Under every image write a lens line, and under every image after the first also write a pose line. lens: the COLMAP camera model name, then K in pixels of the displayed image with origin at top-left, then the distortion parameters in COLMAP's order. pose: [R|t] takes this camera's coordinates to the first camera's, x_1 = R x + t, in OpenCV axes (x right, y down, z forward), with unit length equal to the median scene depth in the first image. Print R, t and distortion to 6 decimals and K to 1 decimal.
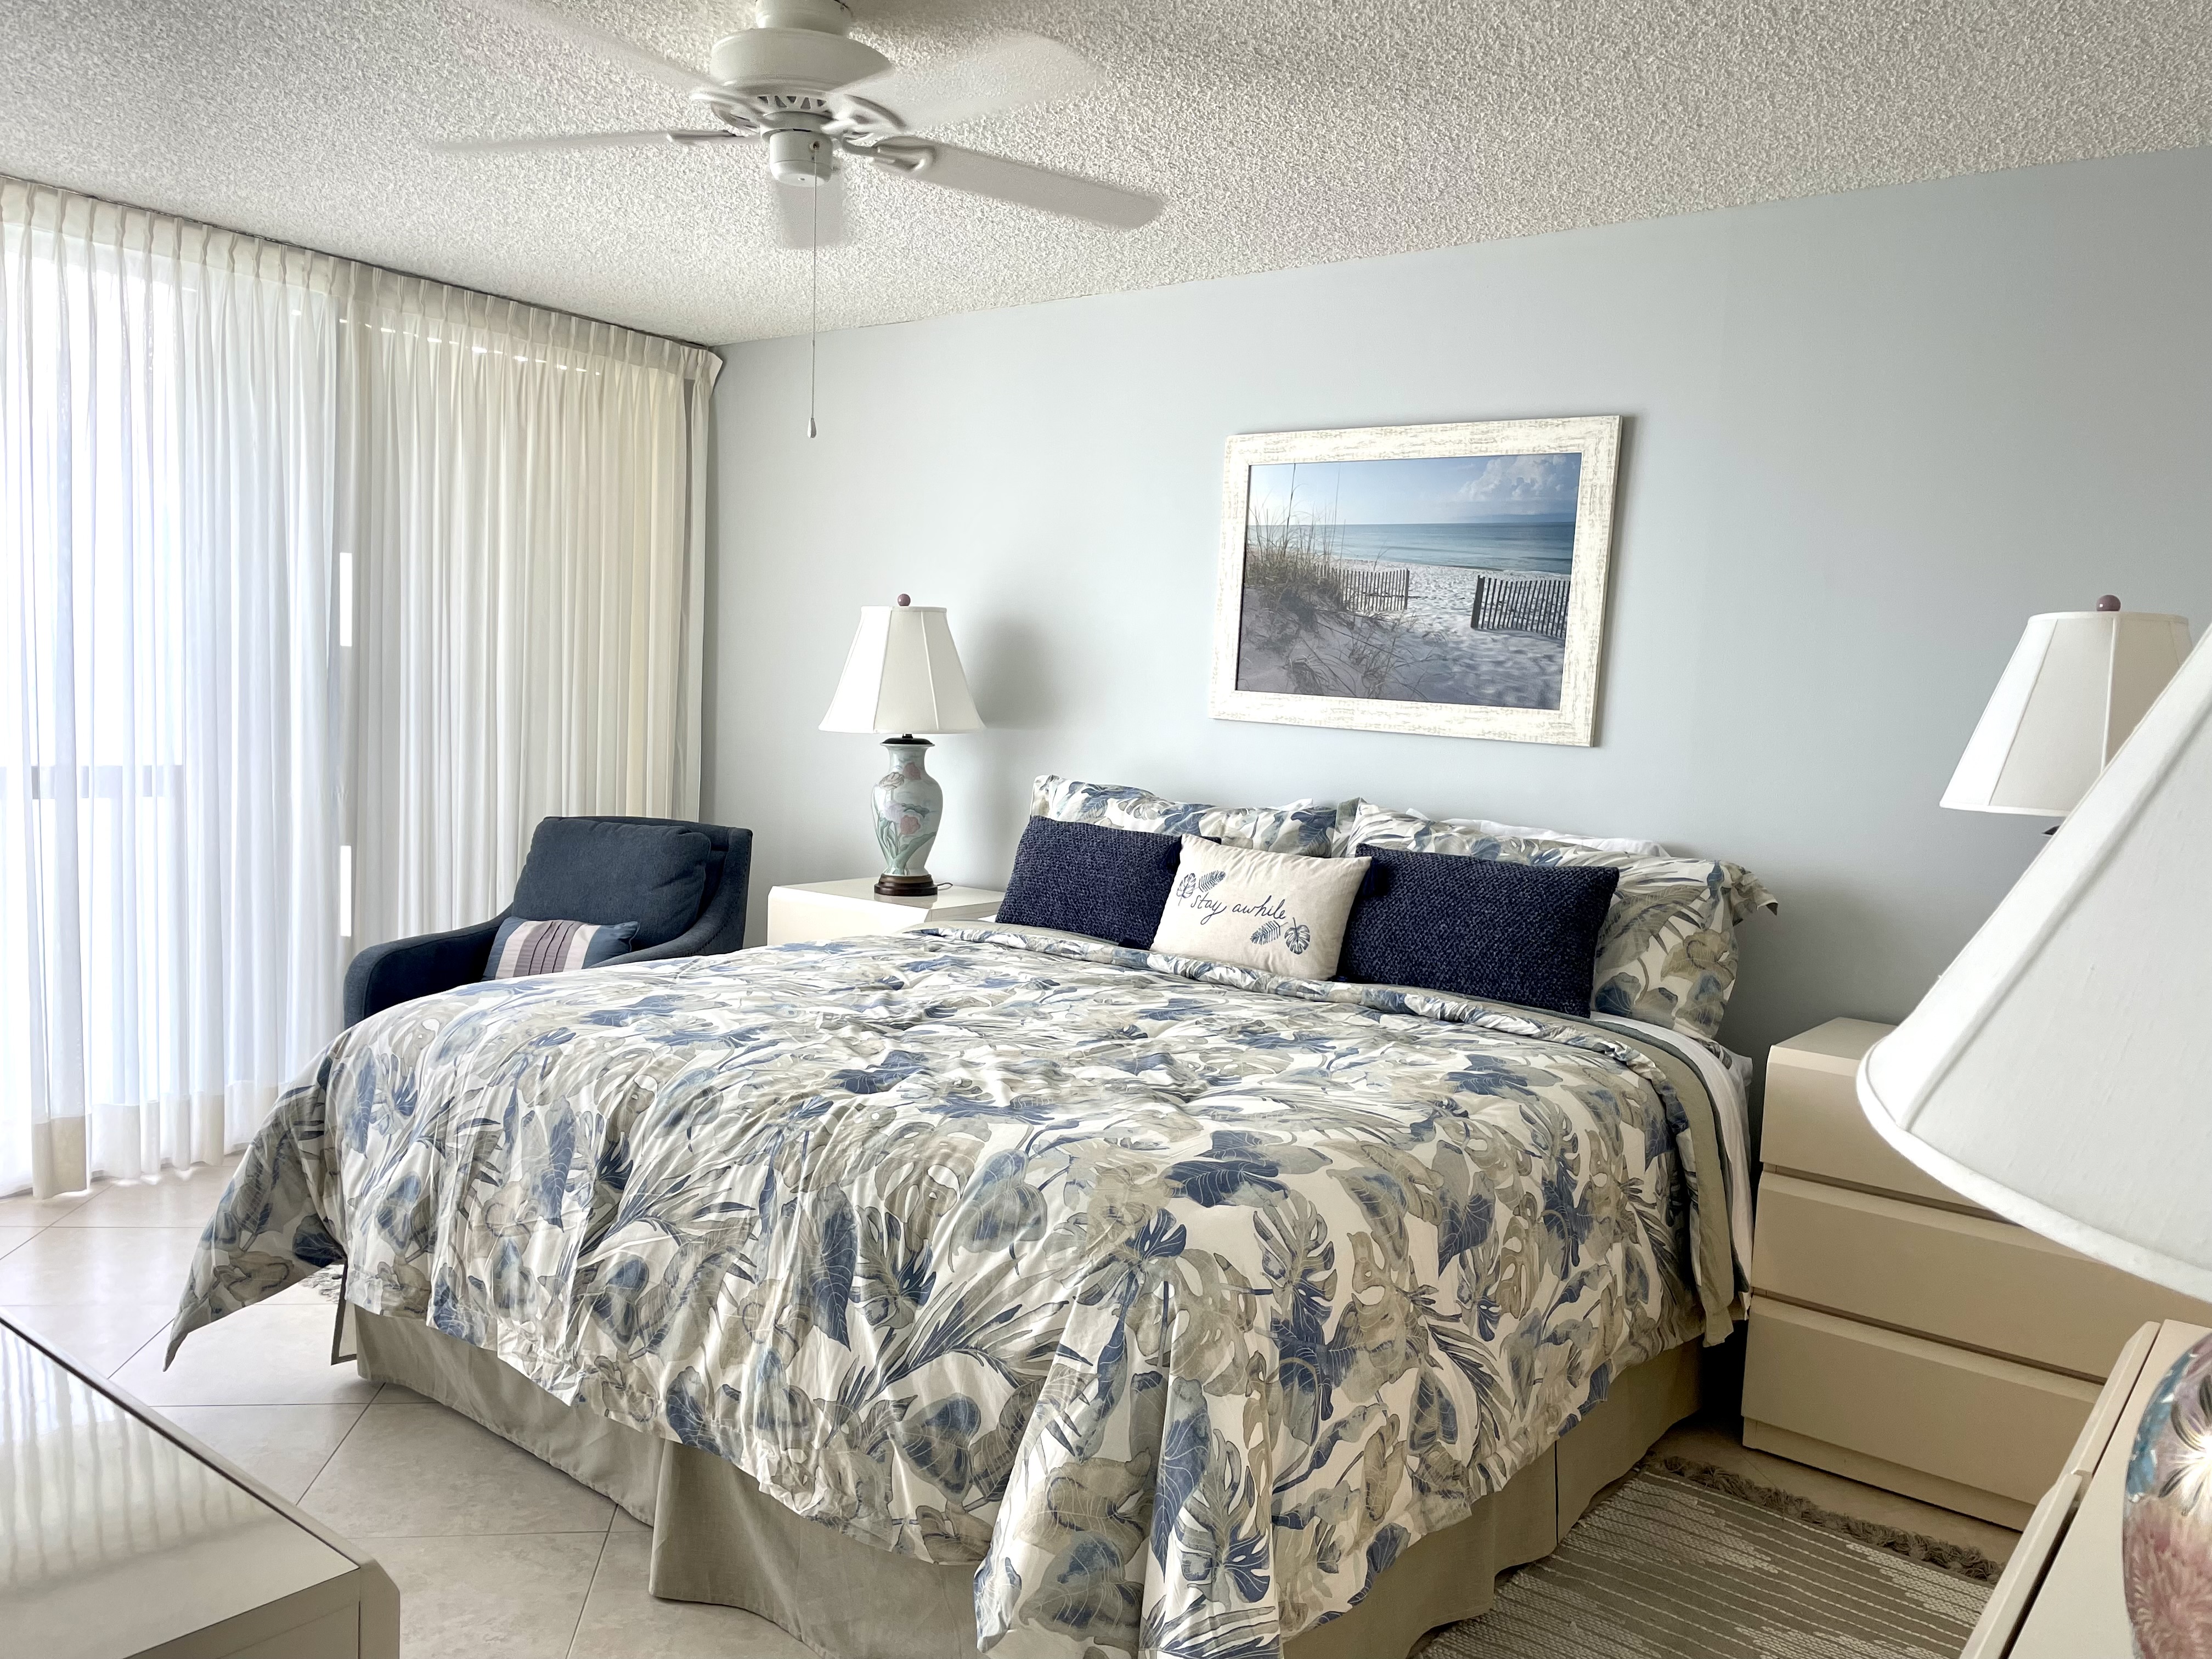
lens RADIAL K [[1665.7, 0, 1112.4], [0, 1665.7, 824.7], [0, 0, 1]] dist [0.059286, -0.065804]
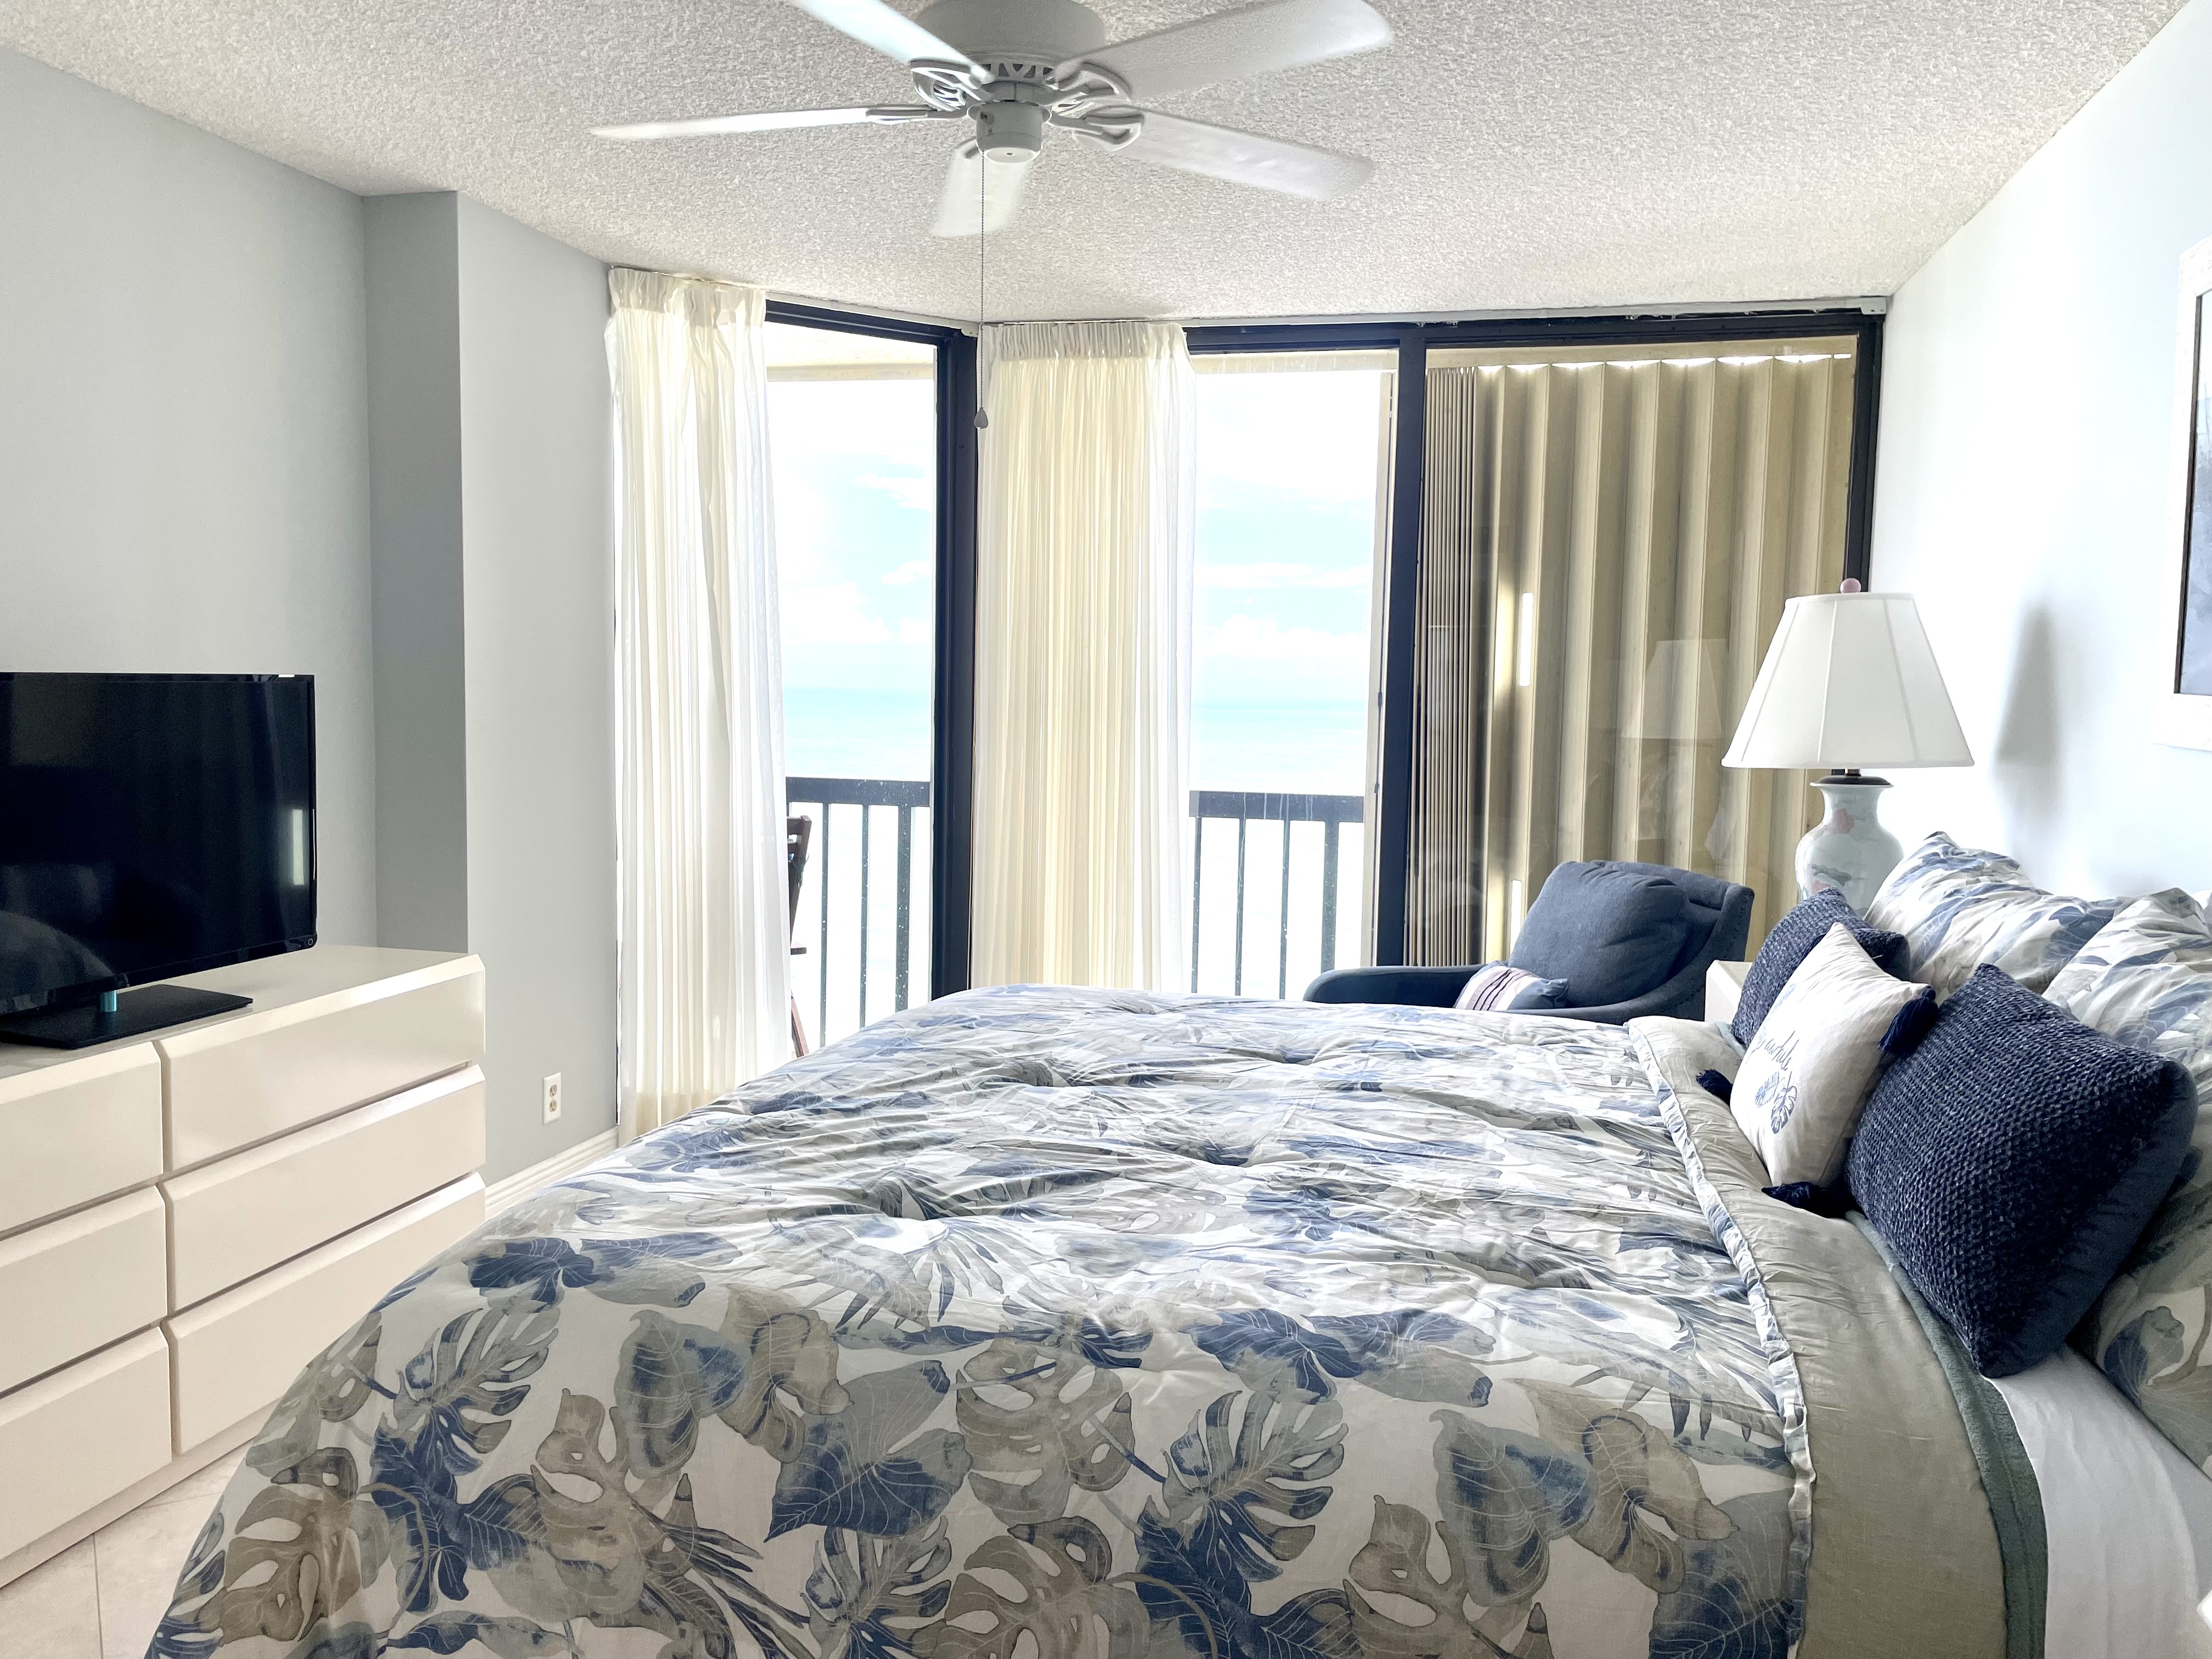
lens RADIAL K [[1665.7, 0, 1113.3], [0, 1665.7, 834.2], [0, 0, 1]] dist [0.059286, -0.065804]
pose [[0.418018, 0.043606, -0.907392, 0.749559], [-0.072237, 0.997280, 0.014648, -0.025713], [0.905562, 0.059424, 0.420031, 0.731317]]
